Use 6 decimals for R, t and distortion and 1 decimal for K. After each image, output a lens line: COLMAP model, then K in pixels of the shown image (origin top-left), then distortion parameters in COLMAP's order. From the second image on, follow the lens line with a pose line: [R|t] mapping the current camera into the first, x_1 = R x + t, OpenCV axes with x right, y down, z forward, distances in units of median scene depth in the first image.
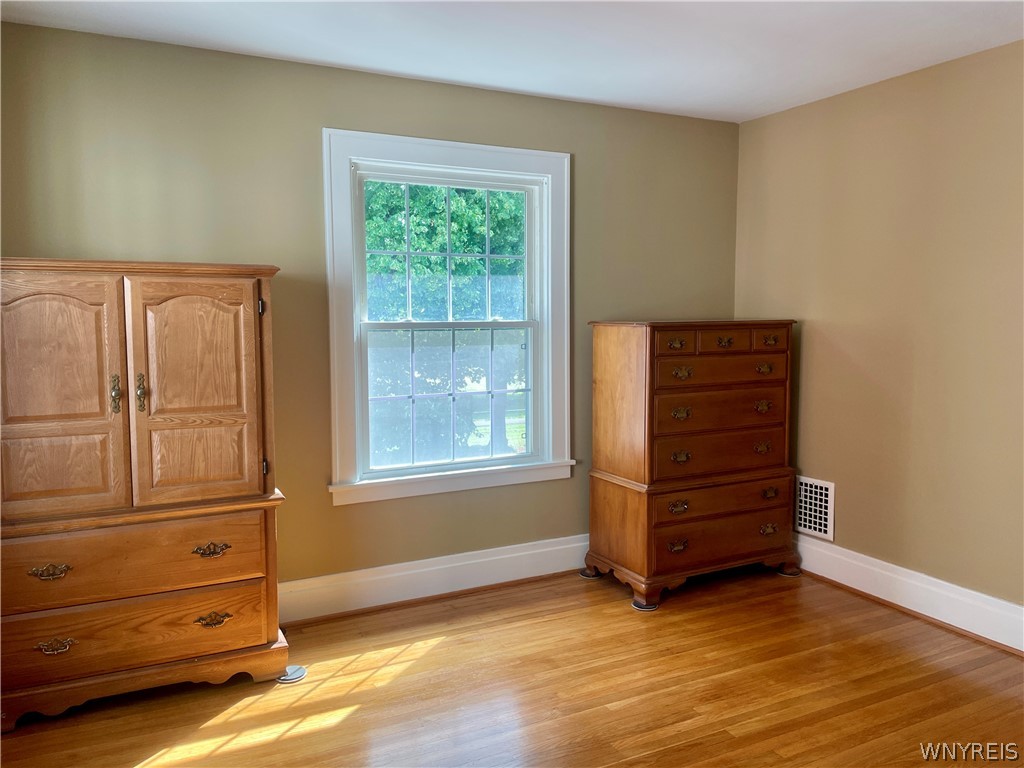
lens RADIAL K [[788.2, 0, 512.0], [0, 788.2, 384.0], [0, 0, 1]] dist [0.029835, -0.001991]
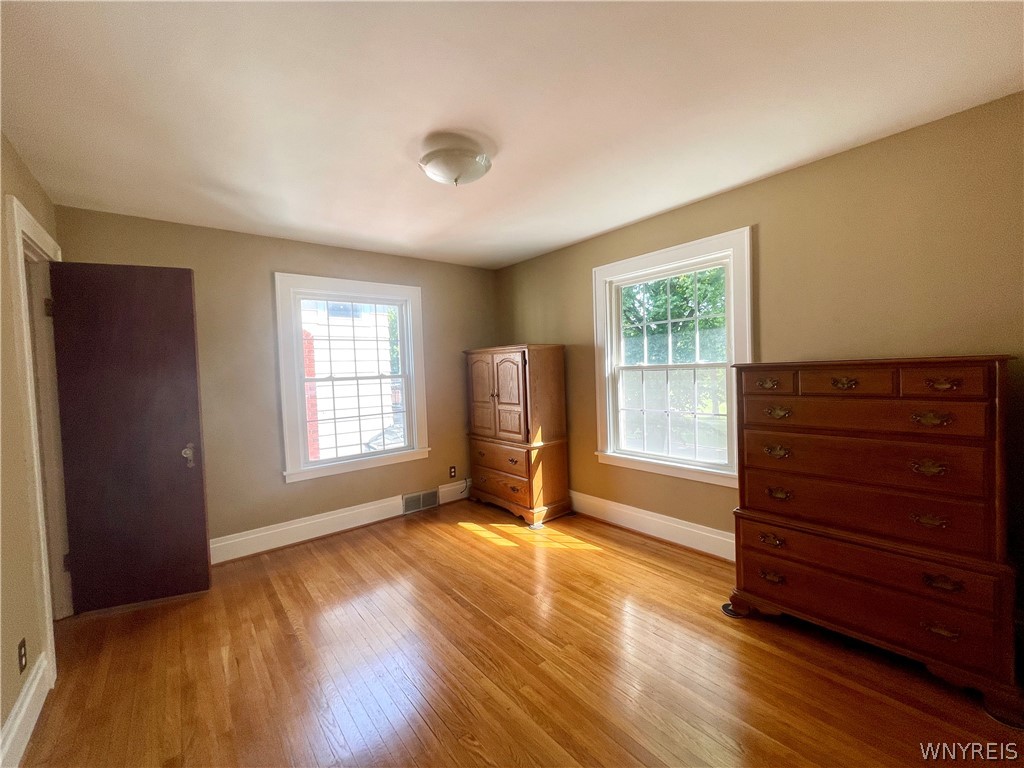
lens RADIAL K [[418.3, 0, 509.9], [0, 418.3, 388.8], [0, 0, 1]] dist [-0.001059, -0.000211]
pose [[0.207041, 0.044052, -0.977340, 0.692795], [-0.052073, 0.998066, 0.033955, -0.045421], [0.976945, 0.043863, 0.208935, 0.554661]]
